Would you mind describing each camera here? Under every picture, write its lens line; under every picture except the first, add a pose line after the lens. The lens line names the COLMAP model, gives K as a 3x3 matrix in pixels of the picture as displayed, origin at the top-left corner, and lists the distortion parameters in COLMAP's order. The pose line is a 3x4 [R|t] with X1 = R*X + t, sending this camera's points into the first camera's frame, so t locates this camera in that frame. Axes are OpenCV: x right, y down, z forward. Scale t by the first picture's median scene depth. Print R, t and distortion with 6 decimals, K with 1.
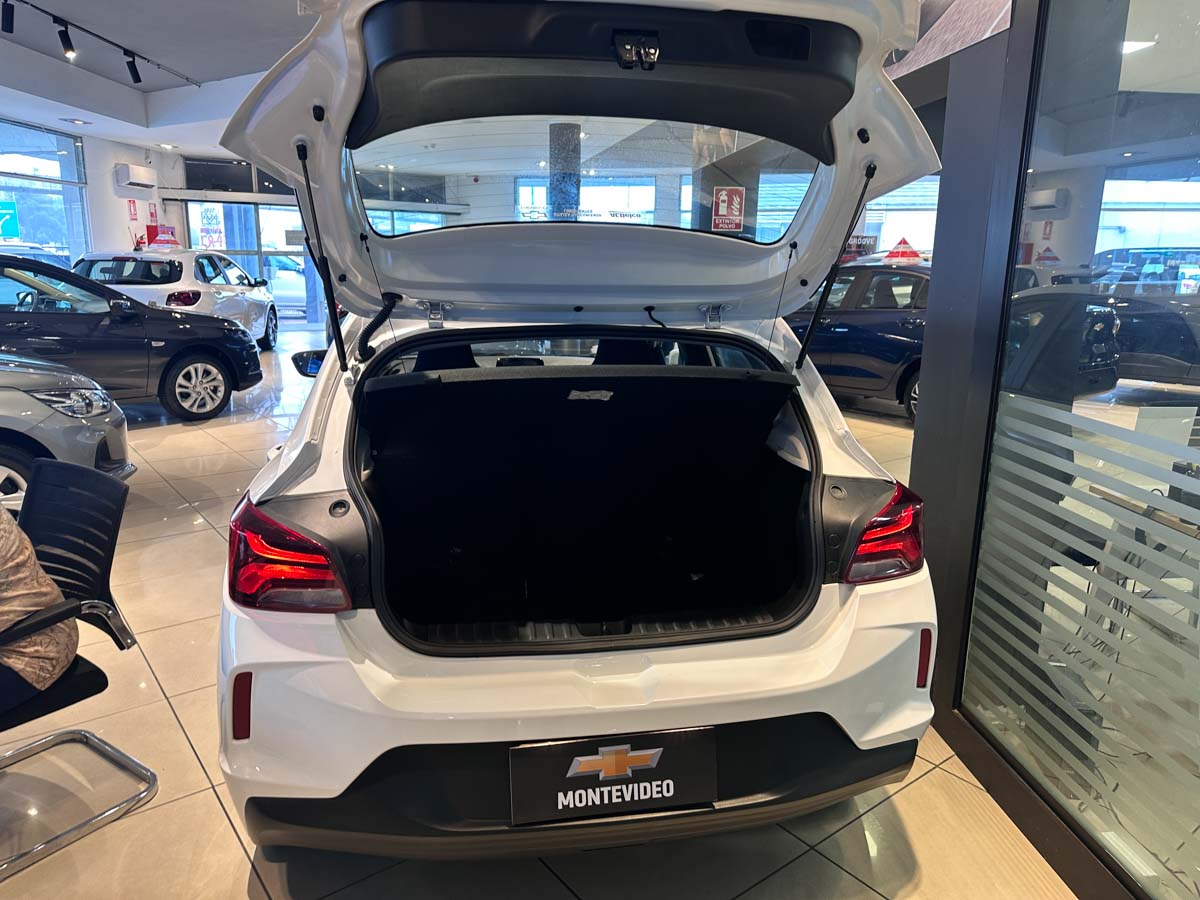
lens RADIAL K [[831.2, 0, 605.0], [0, 831.2, 448.7], [0, 0, 1]] dist [0.090440, -0.109624]
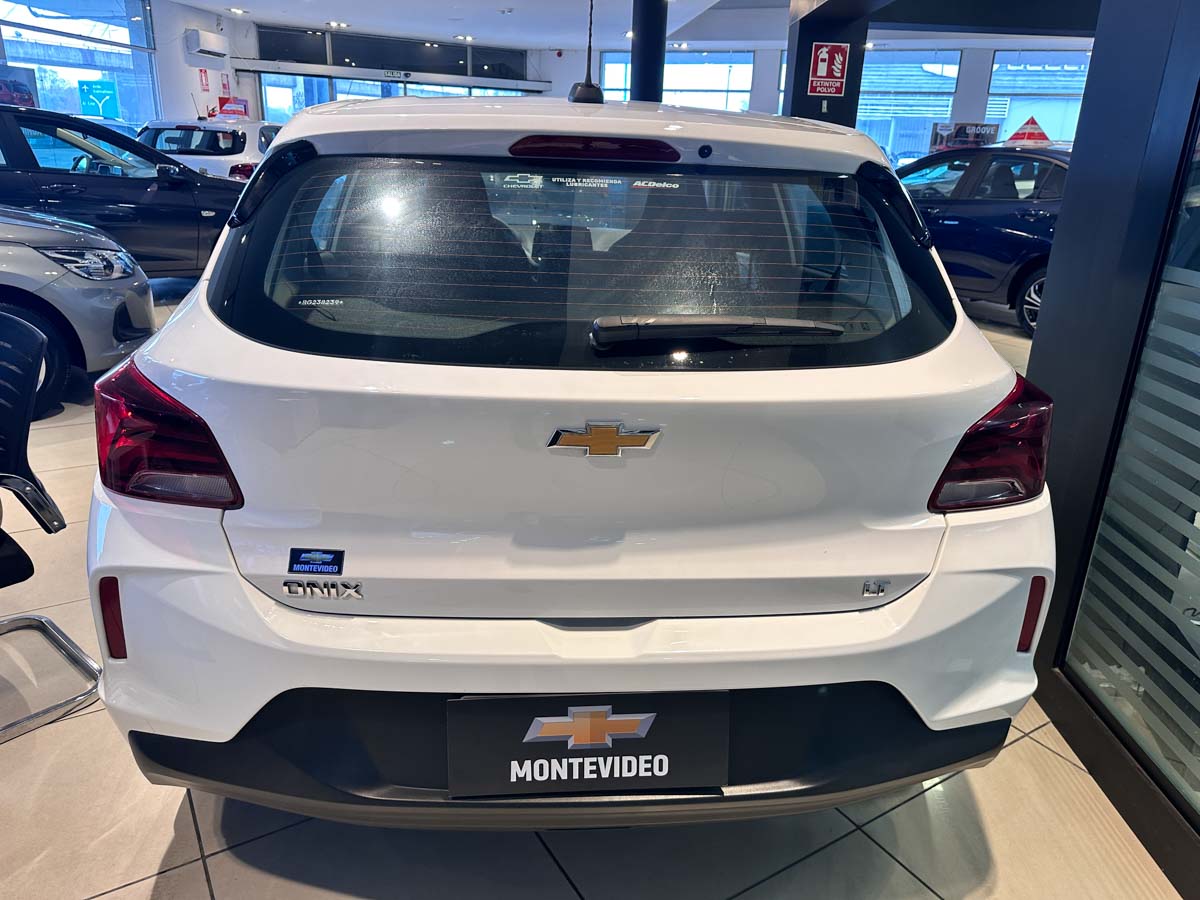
lens RADIAL K [[831.2, 0, 605.0], [0, 831.2, 448.7], [0, 0, 1]] dist [0.090440, -0.109624]
pose [[0.994262, 0.052486, -0.093211, 0.063403], [-0.041512, 0.992381, 0.116002, 0.032002], [0.098589, -0.111467, 0.988866, 0.228097]]
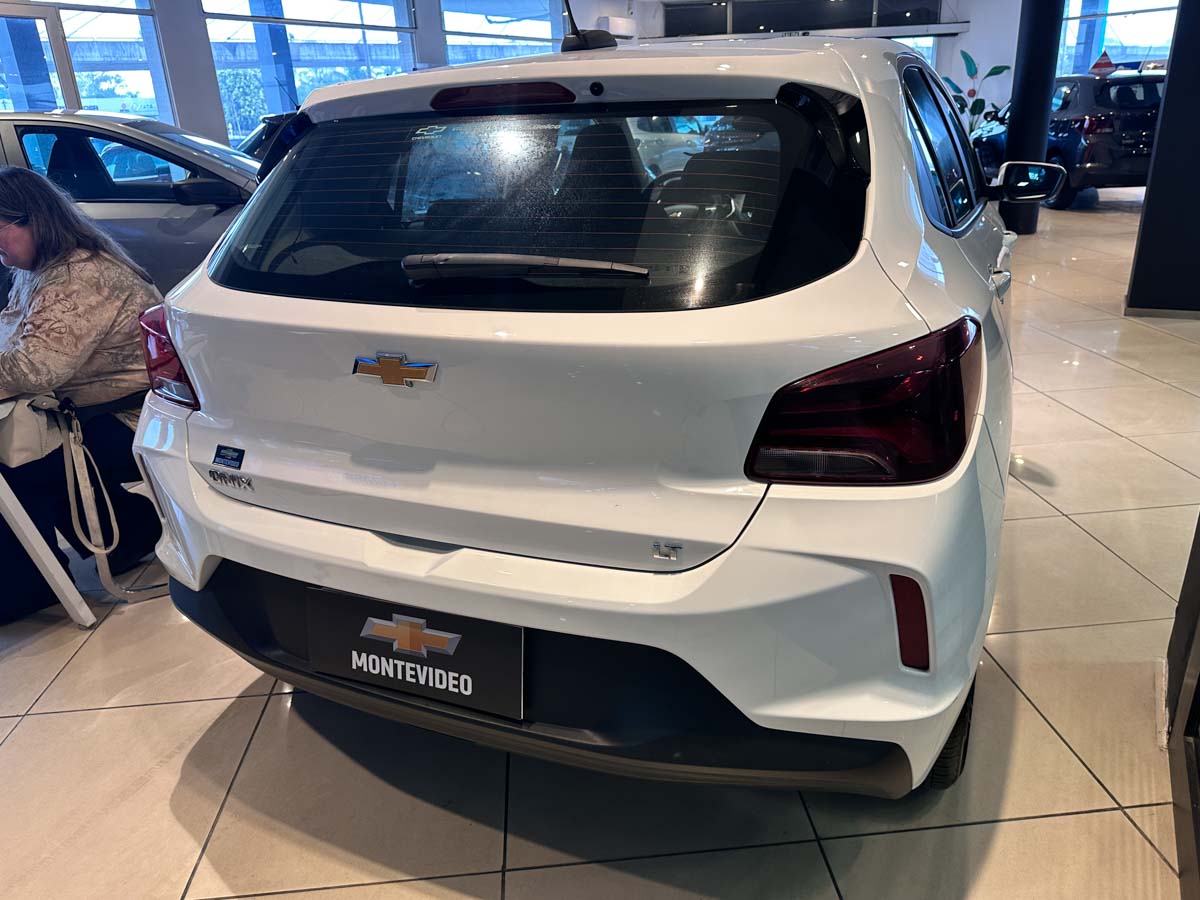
lens RADIAL K [[836.6, 0, 600.0], [0, 836.6, 450.0], [0, 0, 1]] dist [0.144625, -0.240880]
pose [[0.828264, 0.152626, -0.539151, 0.452067], [-0.065908, 0.982046, 0.176754, 0.029526], [0.556448, -0.110864, 0.823453, 0.345141]]
